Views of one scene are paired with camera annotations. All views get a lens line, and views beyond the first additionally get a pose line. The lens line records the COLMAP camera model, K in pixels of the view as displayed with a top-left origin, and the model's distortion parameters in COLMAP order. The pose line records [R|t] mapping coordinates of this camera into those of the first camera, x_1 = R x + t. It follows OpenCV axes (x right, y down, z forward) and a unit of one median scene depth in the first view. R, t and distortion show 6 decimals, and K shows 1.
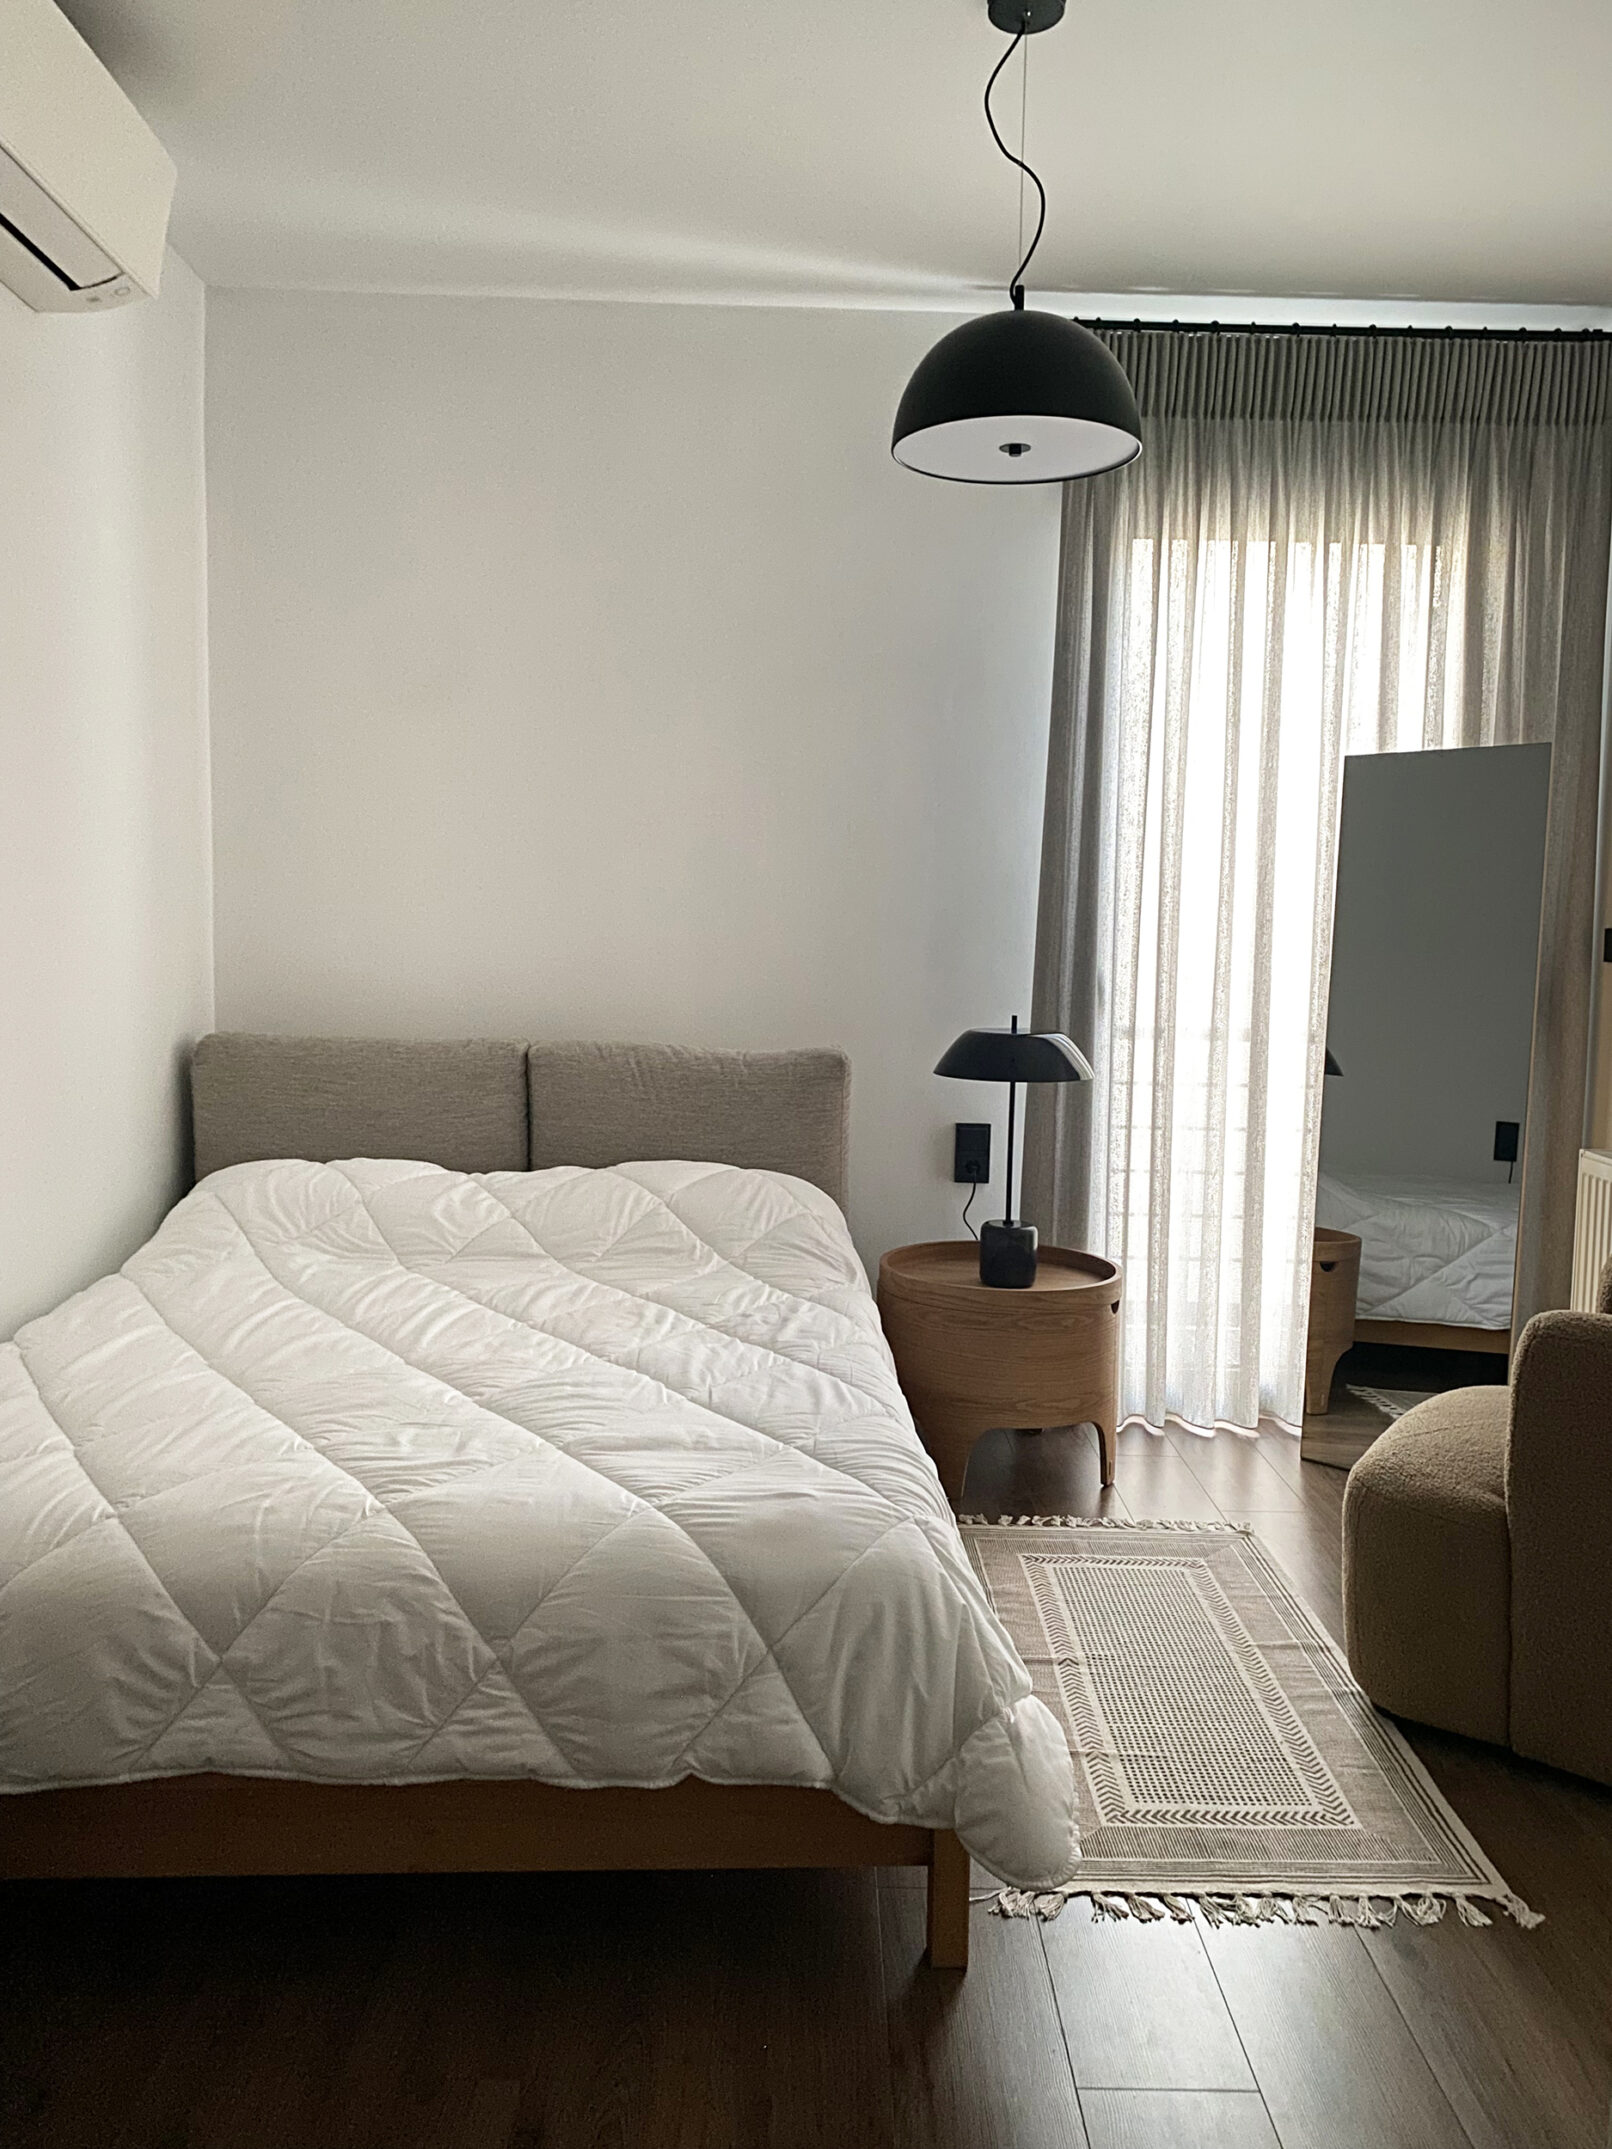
lens RADIAL K [[1833.8, 0, 806.0], [0, 1833.8, 1074.5], [0, 0, 1]] dist [0.077847, -0.007036]
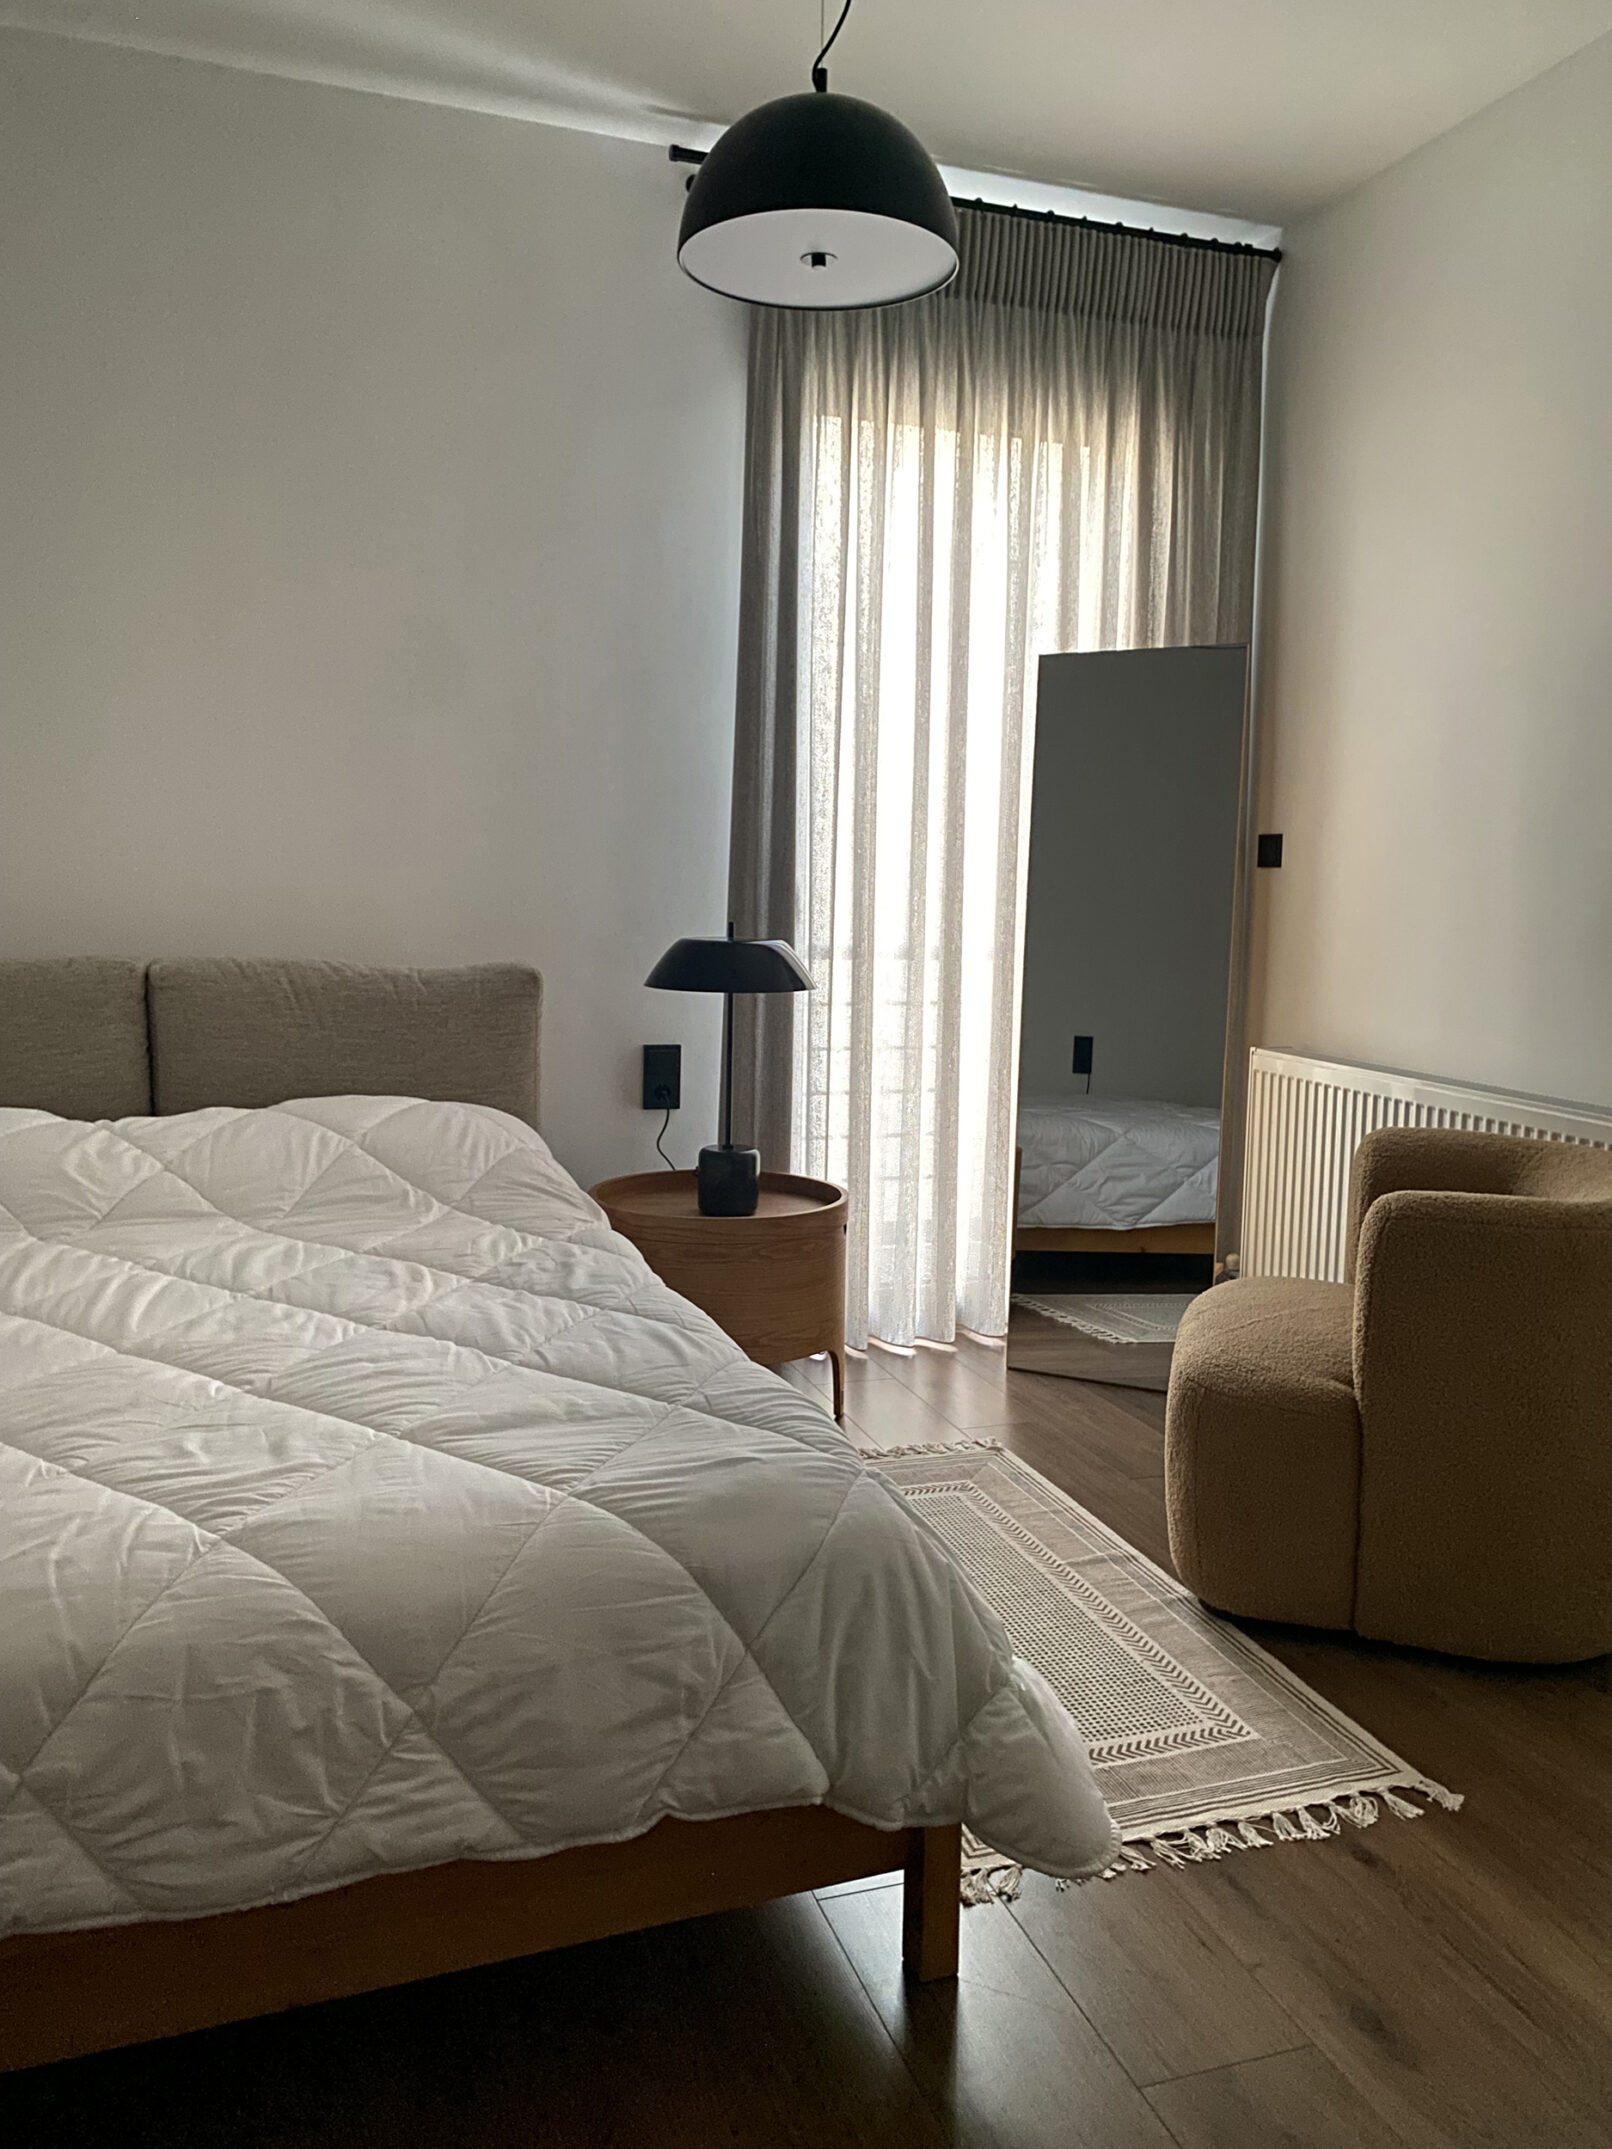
lens RADIAL K [[1781.3, 0, 806.0], [0, 1781.3, 1074.5], [0, 0, 1]] dist [0.062768, 0.002745]
pose [[0.938627, -0.037208, 0.342921, -0.211865], [0.029128, 0.999164, 0.028684, 0.026427], [-0.343701, -0.016935, 0.938926, 0.197528]]
